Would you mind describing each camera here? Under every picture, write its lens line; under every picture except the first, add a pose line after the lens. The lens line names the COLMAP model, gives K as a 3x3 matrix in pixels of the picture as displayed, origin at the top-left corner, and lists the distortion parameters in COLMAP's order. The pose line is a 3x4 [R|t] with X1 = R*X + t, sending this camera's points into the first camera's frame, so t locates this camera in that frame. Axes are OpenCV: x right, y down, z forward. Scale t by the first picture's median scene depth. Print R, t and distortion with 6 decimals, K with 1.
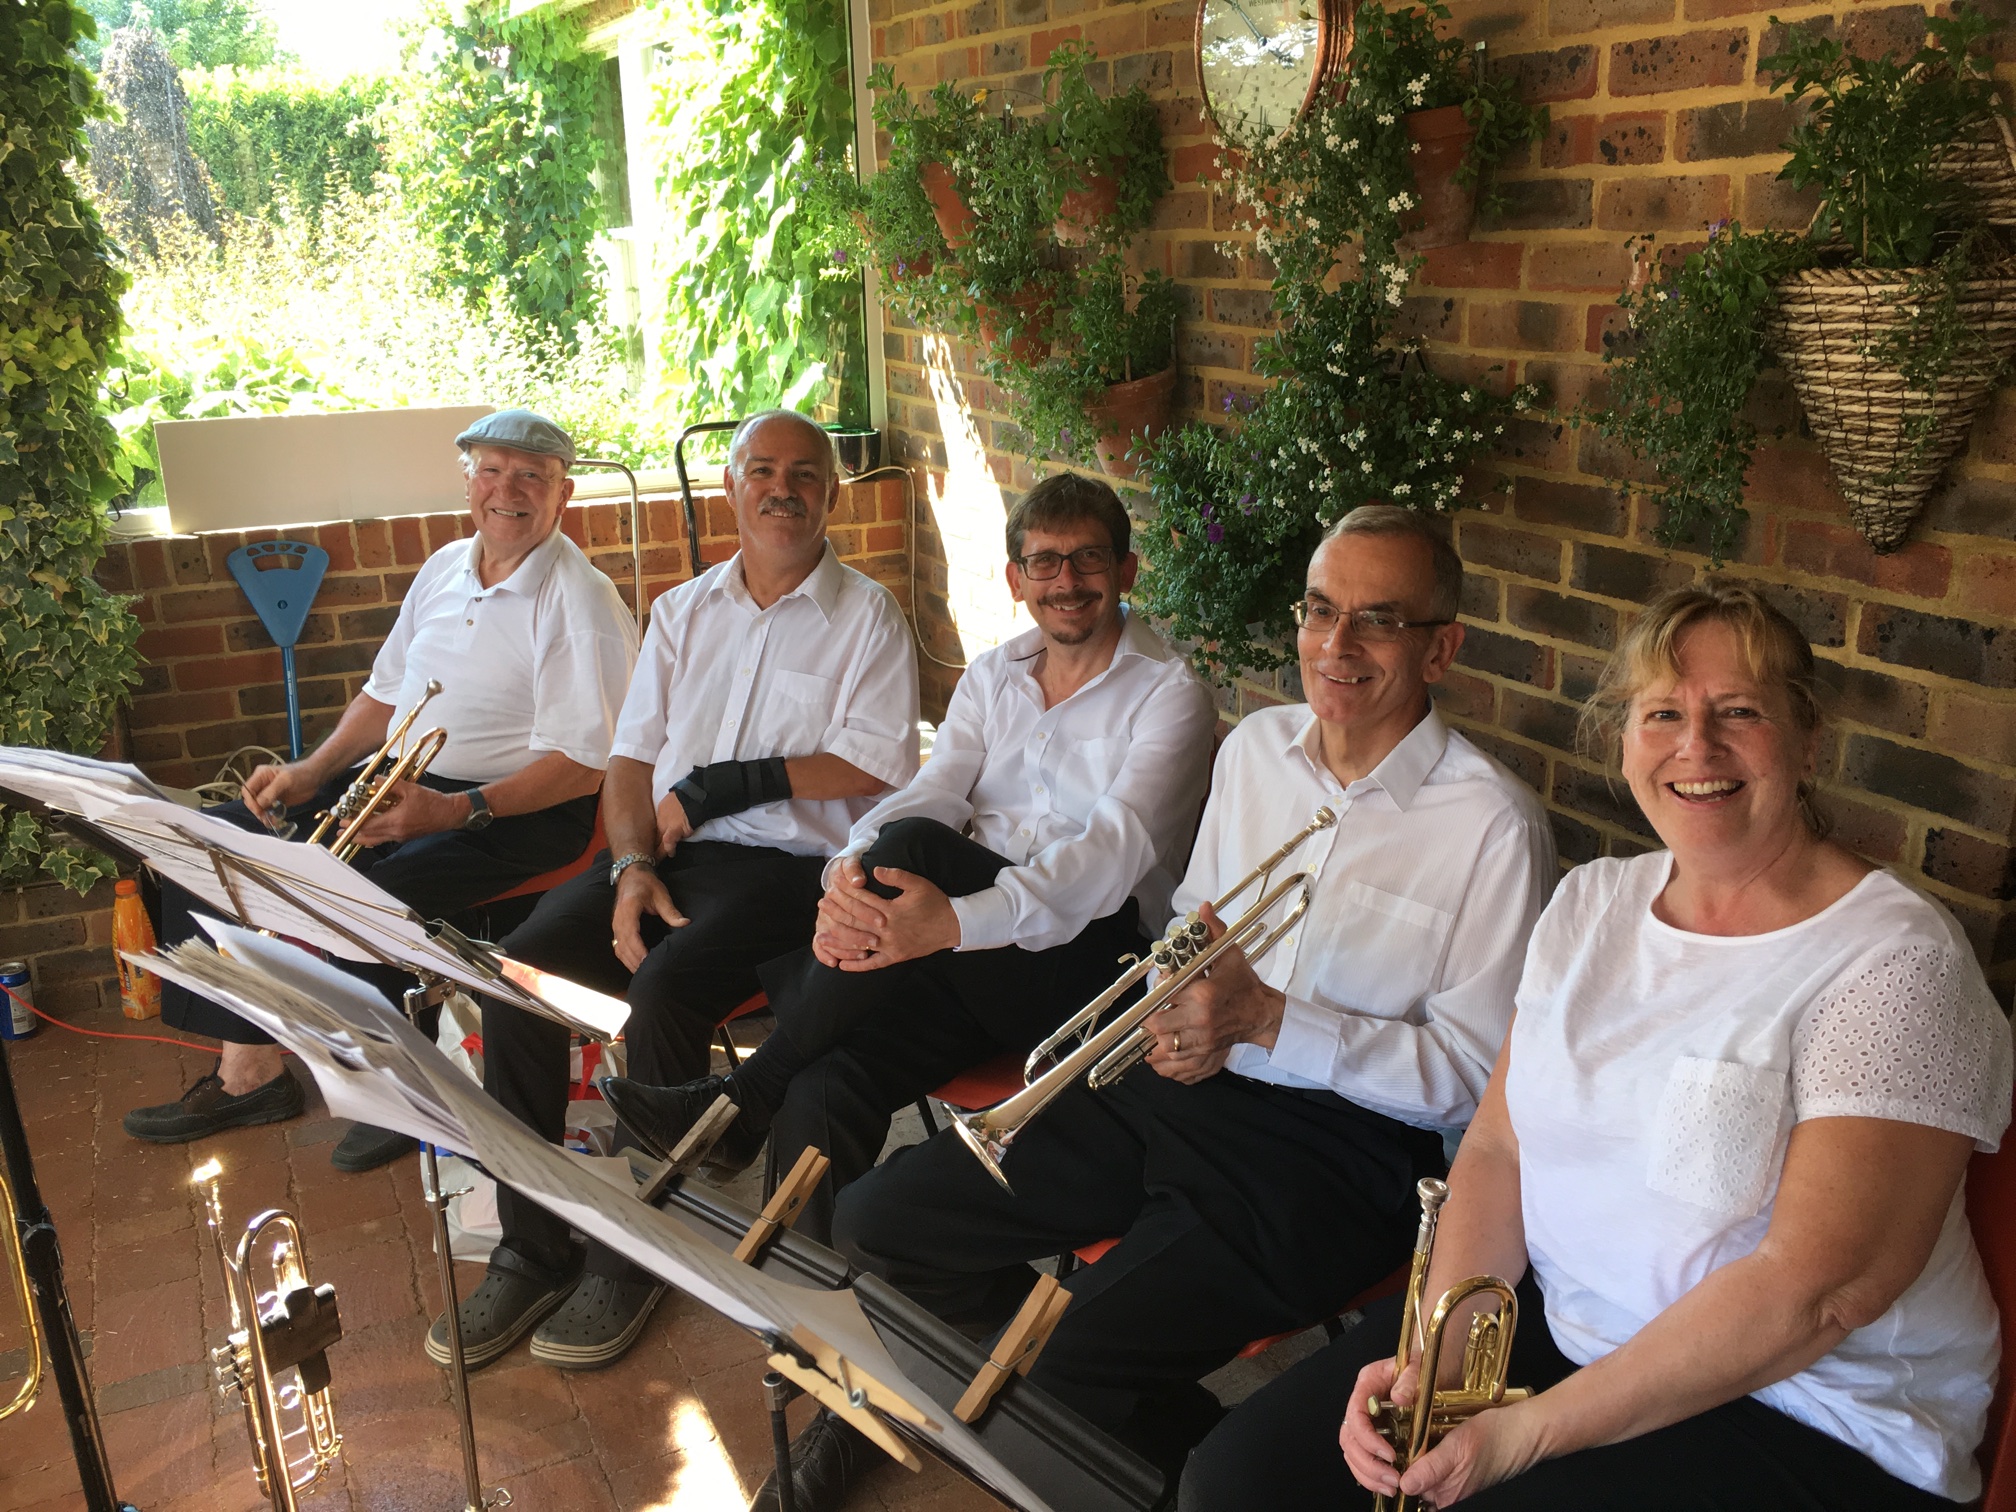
lens RADIAL K [[1876.5, 0, 1008.0], [0, 1876.5, 756.0], [0, 0, 1]] dist [0.069070, -0.023348]
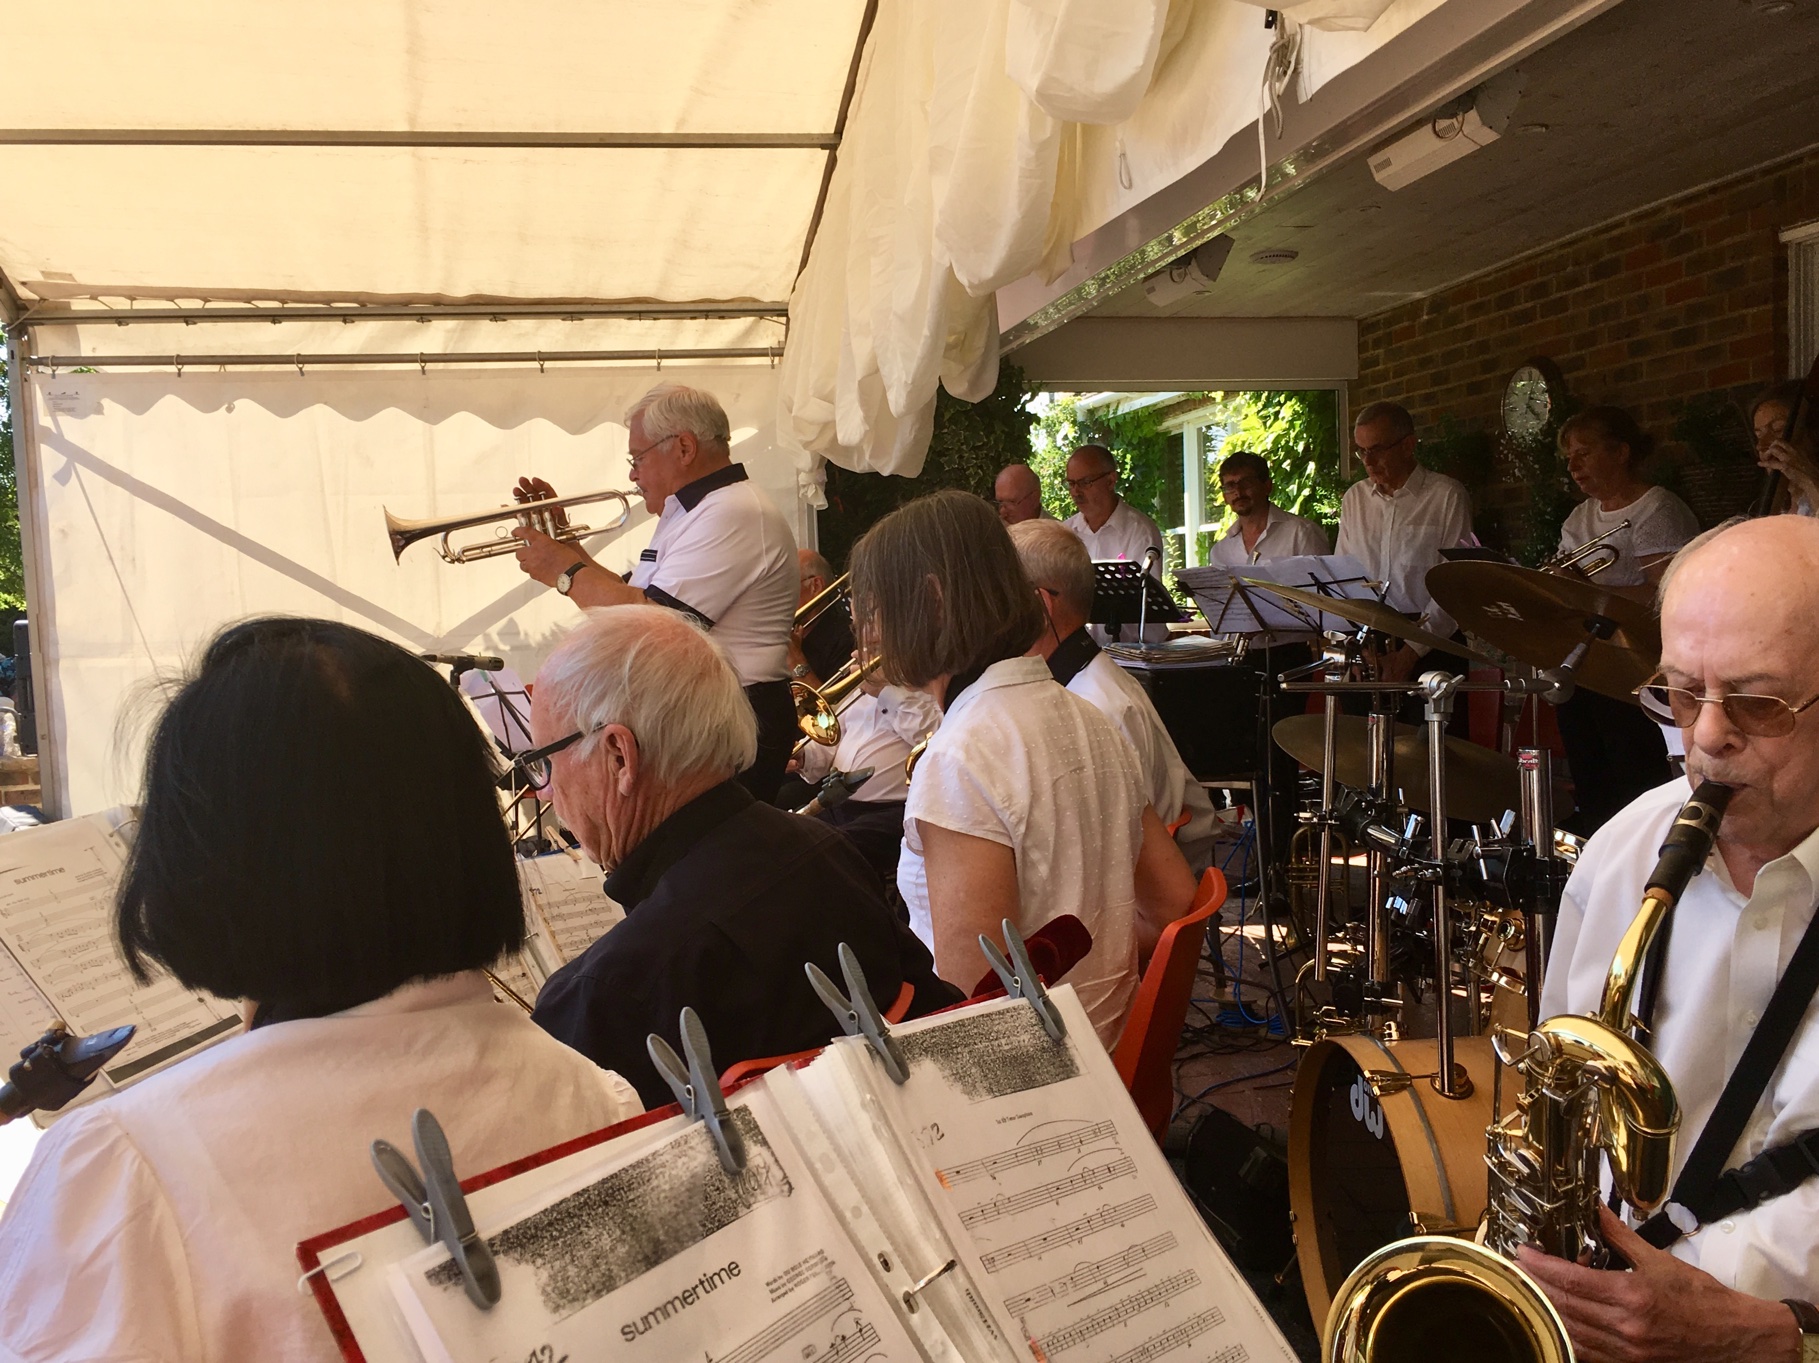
lens RADIAL K [[1693.1, 0, 909.5], [0, 1693.1, 681.5], [0, 0, 1]] dist [0.069070, -0.023348]
pose [[0.960594, -0.003070, -0.277939, -0.015967], [-0.054968, 0.978093, -0.200780, 0.298512], [0.272466, 0.208145, 0.939382, -0.796596]]
